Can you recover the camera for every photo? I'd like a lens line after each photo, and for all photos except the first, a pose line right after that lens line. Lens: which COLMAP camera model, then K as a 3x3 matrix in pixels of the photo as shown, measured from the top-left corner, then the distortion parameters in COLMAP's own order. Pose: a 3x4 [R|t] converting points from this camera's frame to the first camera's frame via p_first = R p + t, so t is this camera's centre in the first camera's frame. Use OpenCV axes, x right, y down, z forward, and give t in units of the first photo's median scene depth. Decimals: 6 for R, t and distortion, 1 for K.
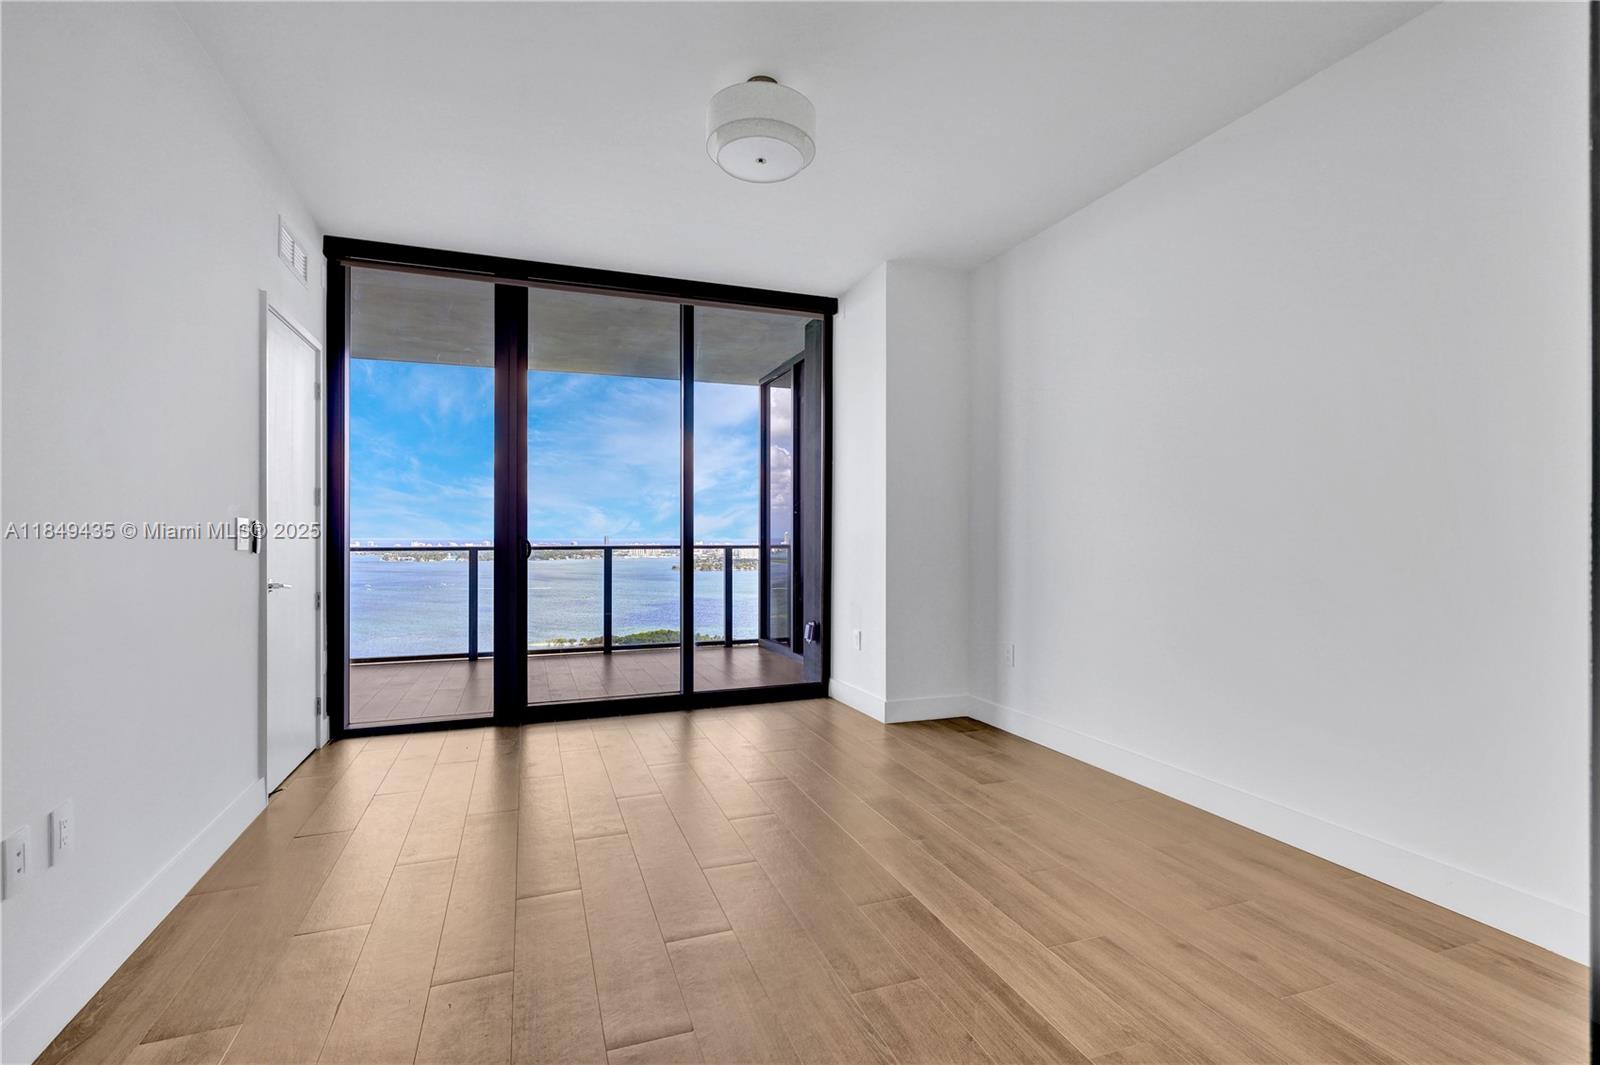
lens RADIAL K [[741.9, 0, 803.8], [0, 741.9, 535.1], [0, 0, 1]] dist [0.000702, 0.000934]
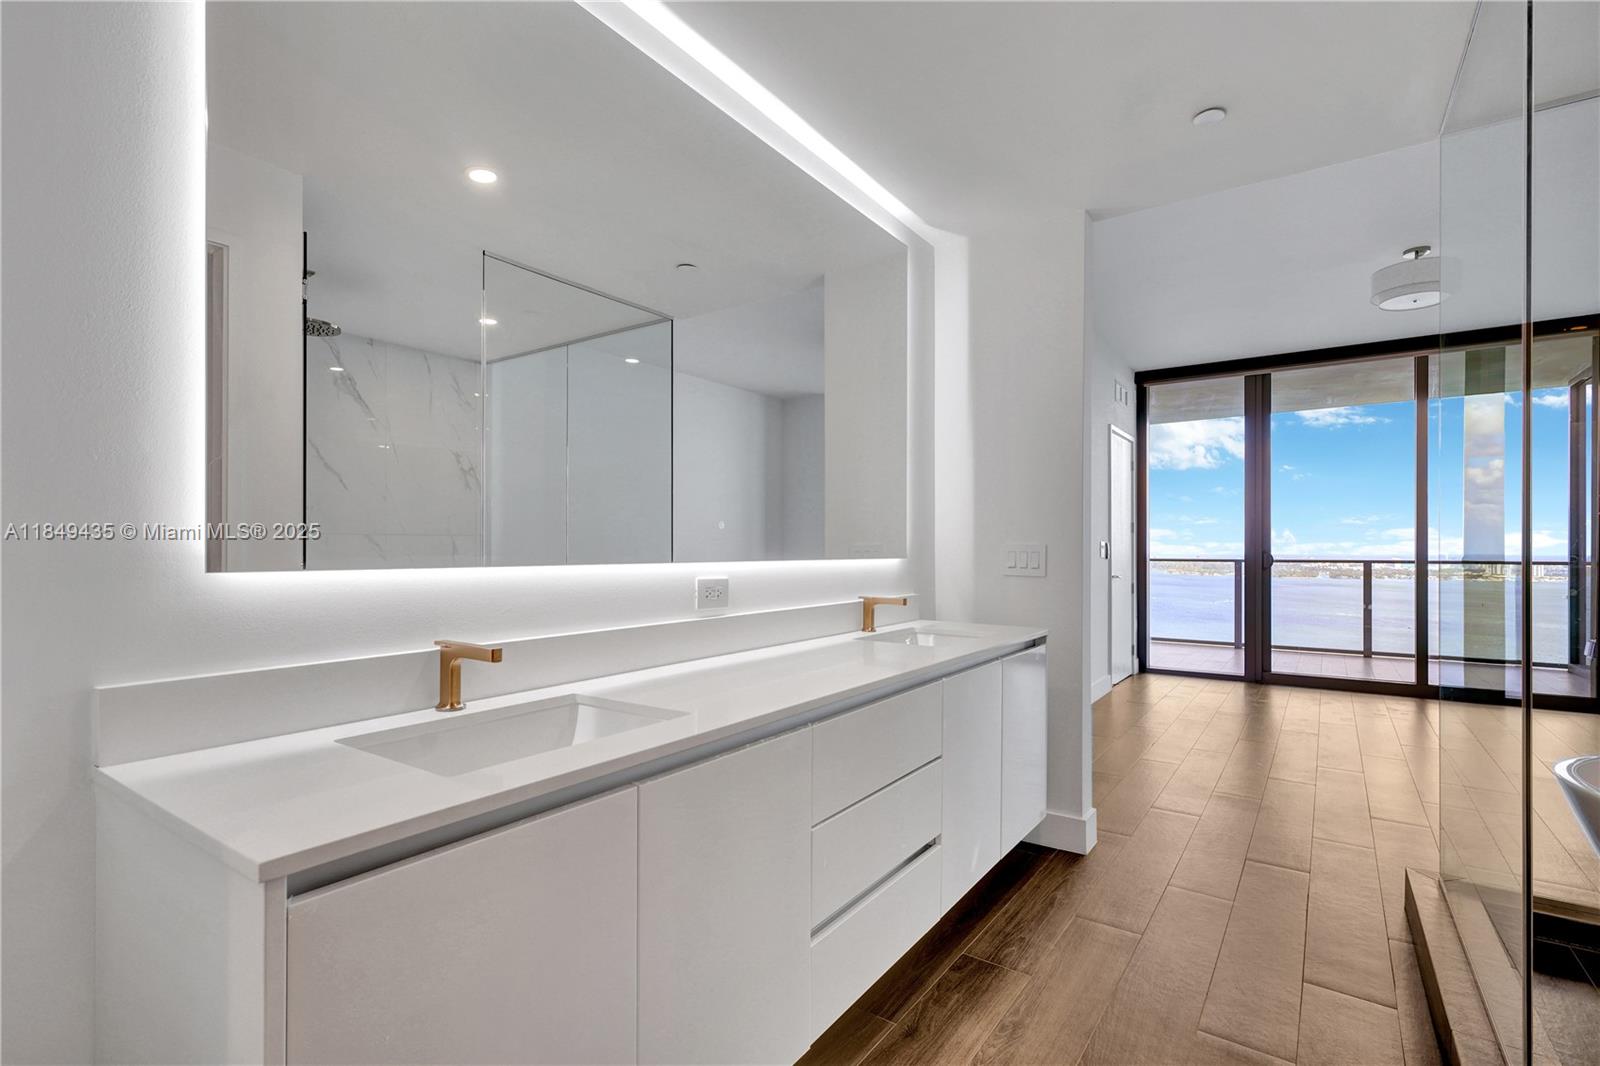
lens RADIAL K [[741.9, 0, 794.8], [0, 741.9, 543.2], [0, 0, 1]] dist [0.000702, 0.000934]
pose [[0.555843, -0.004616, -0.831274, 0.272530], [-0.002108, 0.999974, -0.006962, -0.002471], [0.831284, 0.005622, 0.555819, -0.486244]]
